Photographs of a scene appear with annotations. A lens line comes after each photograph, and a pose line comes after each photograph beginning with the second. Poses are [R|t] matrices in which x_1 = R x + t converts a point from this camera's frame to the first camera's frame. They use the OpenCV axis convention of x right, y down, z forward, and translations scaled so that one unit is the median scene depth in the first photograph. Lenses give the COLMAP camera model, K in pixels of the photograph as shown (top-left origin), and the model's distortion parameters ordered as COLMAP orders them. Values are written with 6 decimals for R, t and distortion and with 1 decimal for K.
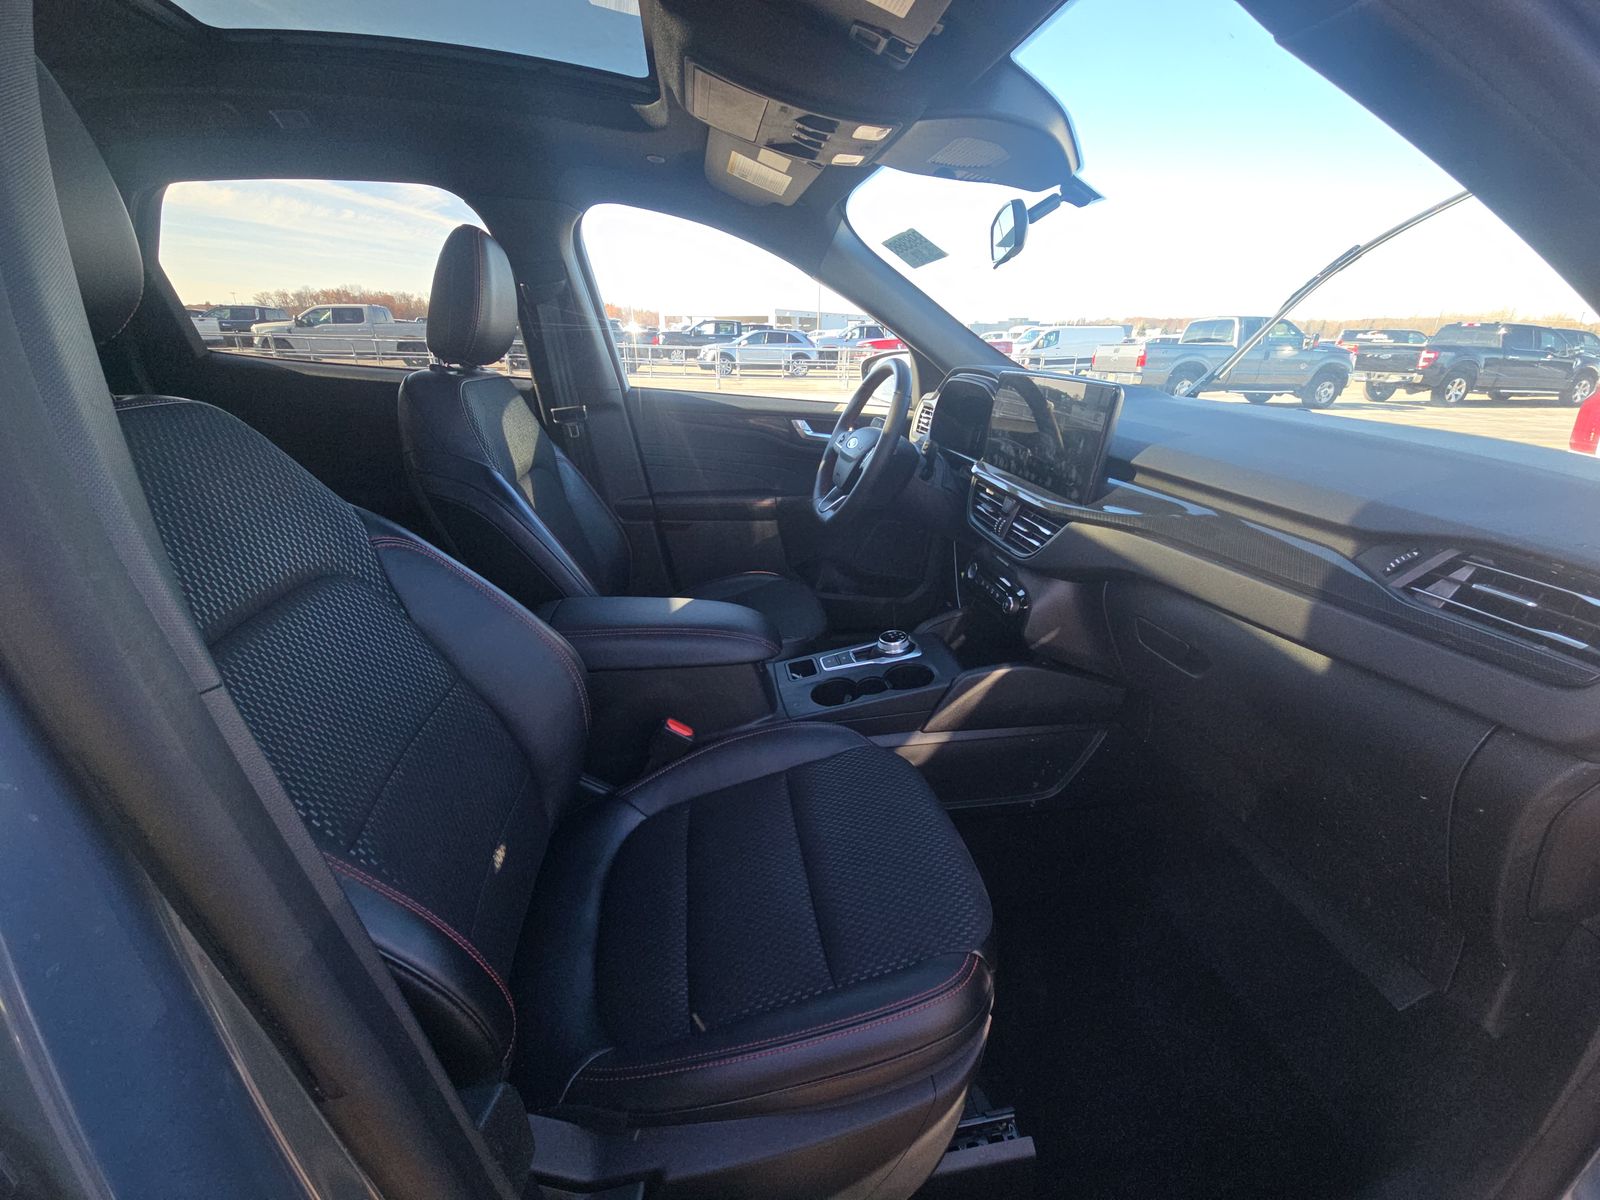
lens RADIAL K [[644.5, 0, 793.4], [0, 644.5, 599.1], [0, 0, 1]] dist [-0.000070, 0.000014]
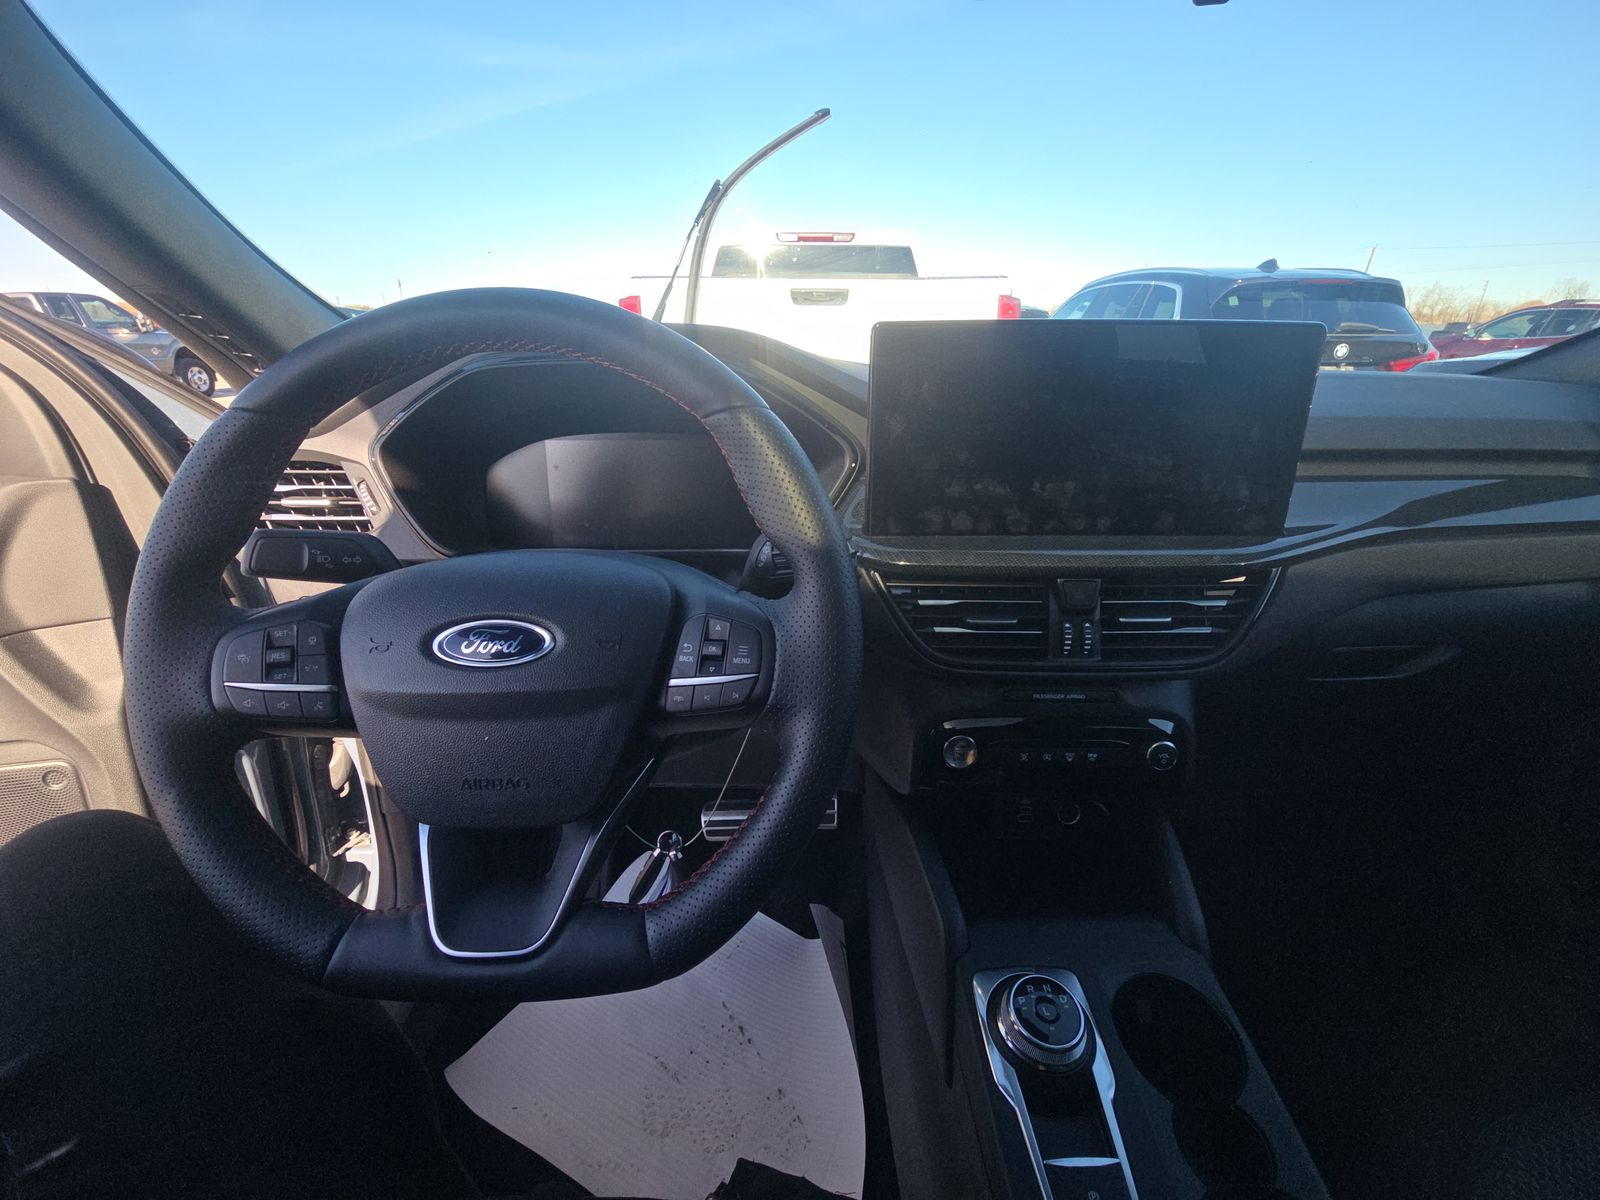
lens RADIAL K [[643.0, 0, 800.0], [0, 643.0, 600.0], [0, 0, 1]] dist [0.002097, -0.000293]
pose [[0.162648, -0.403719, 0.900309, -0.171251], [0.380997, 0.867387, 0.320126, -0.437283], [-0.910157, 0.290948, 0.294895, 1.210209]]
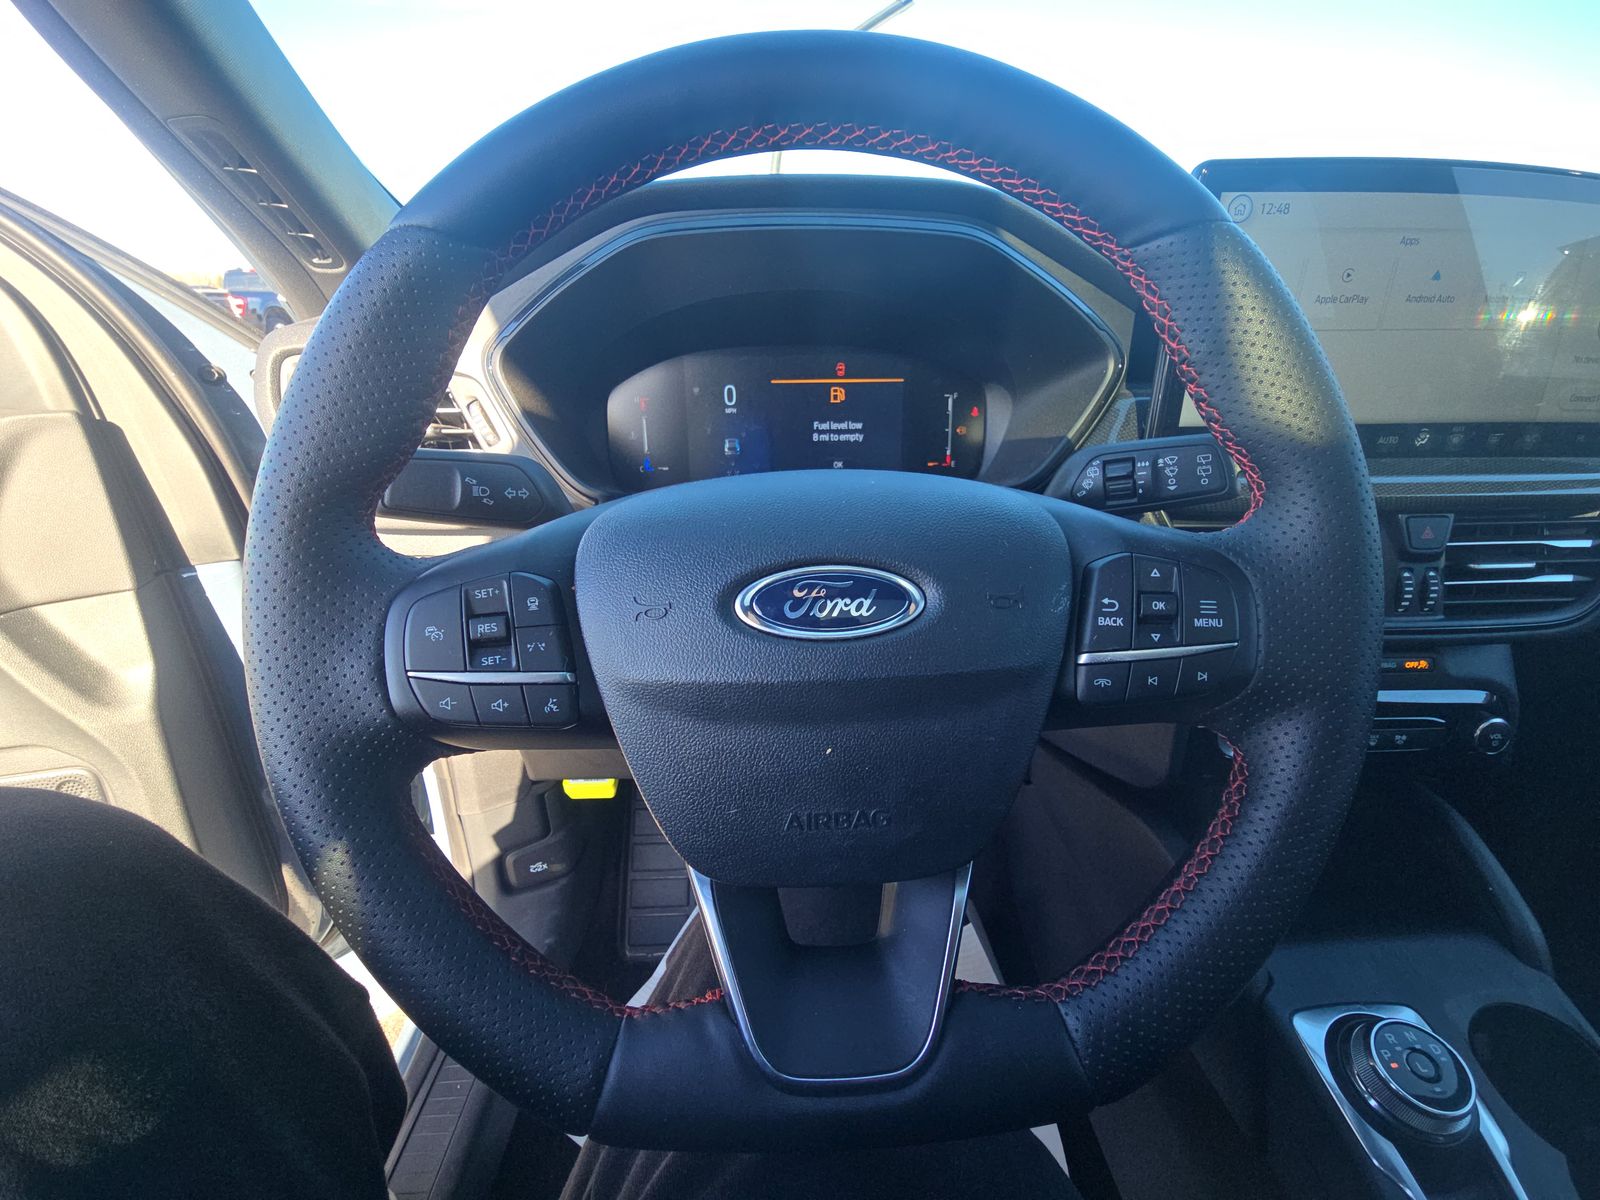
lens RADIAL K [[644.5, 0, 793.4], [0, 644.5, 599.1], [0, 0, 1]] dist [-0.000070, 0.000014]
pose [[0.136590, -0.443892, 0.885609, -0.086772], [0.388337, 0.846426, 0.364358, -0.456769], [-0.911338, 0.294147, 0.287993, 1.432145]]
